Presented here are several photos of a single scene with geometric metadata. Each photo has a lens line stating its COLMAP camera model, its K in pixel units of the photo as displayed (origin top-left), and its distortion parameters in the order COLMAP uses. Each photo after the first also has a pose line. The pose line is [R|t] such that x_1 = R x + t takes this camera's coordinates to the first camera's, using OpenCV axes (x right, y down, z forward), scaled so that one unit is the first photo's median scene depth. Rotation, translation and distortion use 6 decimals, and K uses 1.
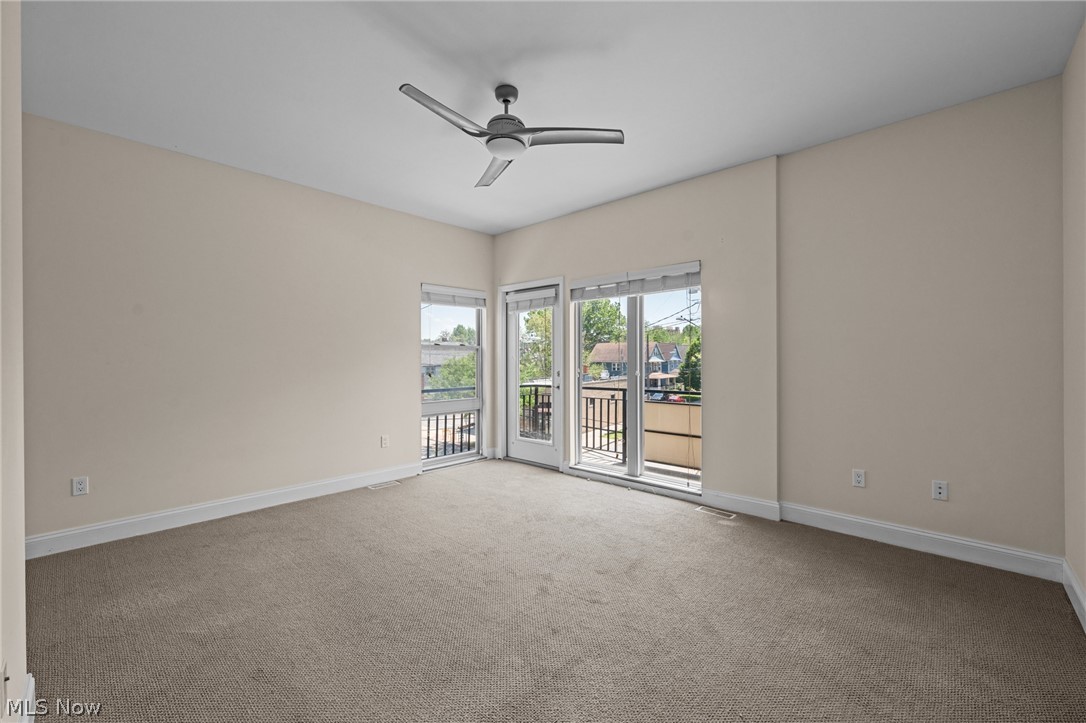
lens RADIAL K [[443.2, 0, 543.0], [0, 443.2, 361.5], [0, 0, 1]] dist [0.000015, -0.000014]
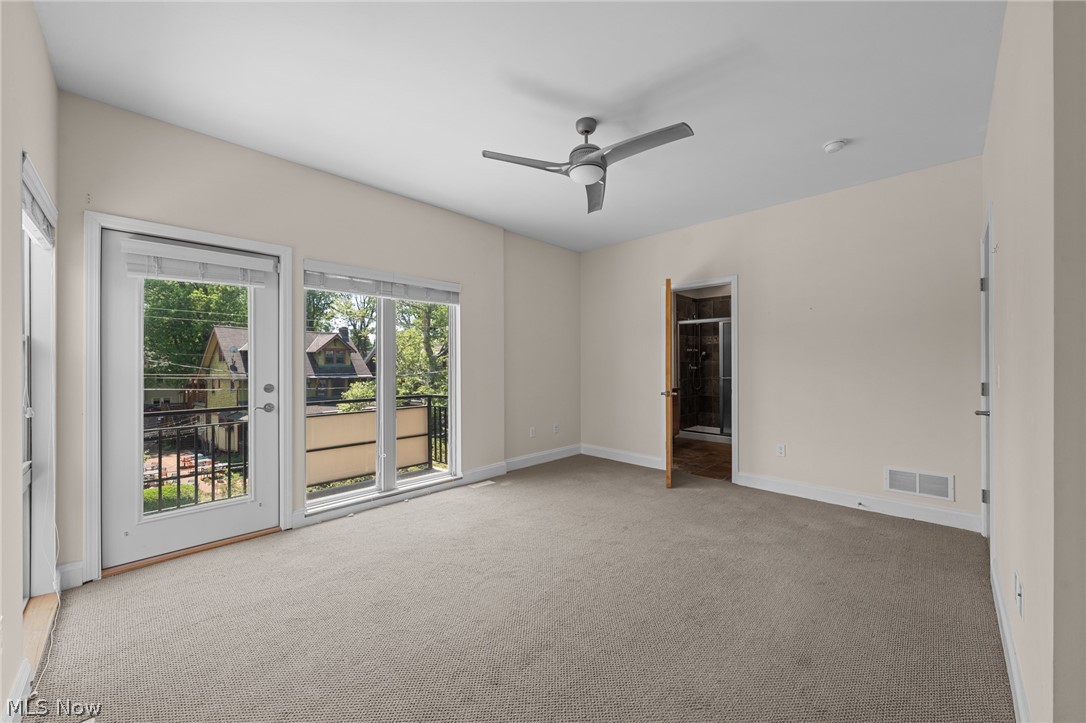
lens RADIAL K [[415.4, 0, 547.4], [0, 415.4, 365.5], [0, 0, 1]] dist [0.000463, -0.000019]
pose [[0.008754, -0.003069, 0.999957, -0.783068], [0.007014, 0.999971, 0.003008, -0.007153], [-0.999937, 0.006988, 0.008775, 0.762201]]
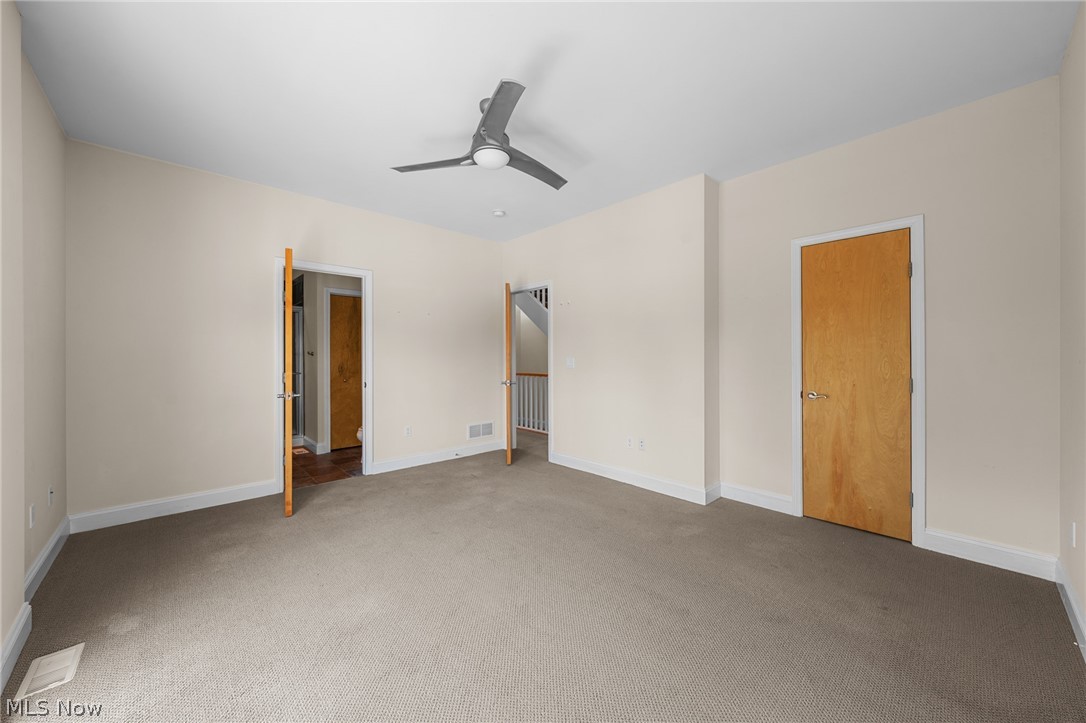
lens RADIAL K [[398.8, 0, 542.3], [0, 398.8, 355.3], [0, 0, 1]] dist [-0.000870, -0.000084]
pose [[-0.998591, 0.005238, 0.052808, -0.174213], [0.005270, 0.999986, 0.000468, -0.008291], [-0.052805, 0.000746, -0.998605, 1.359668]]
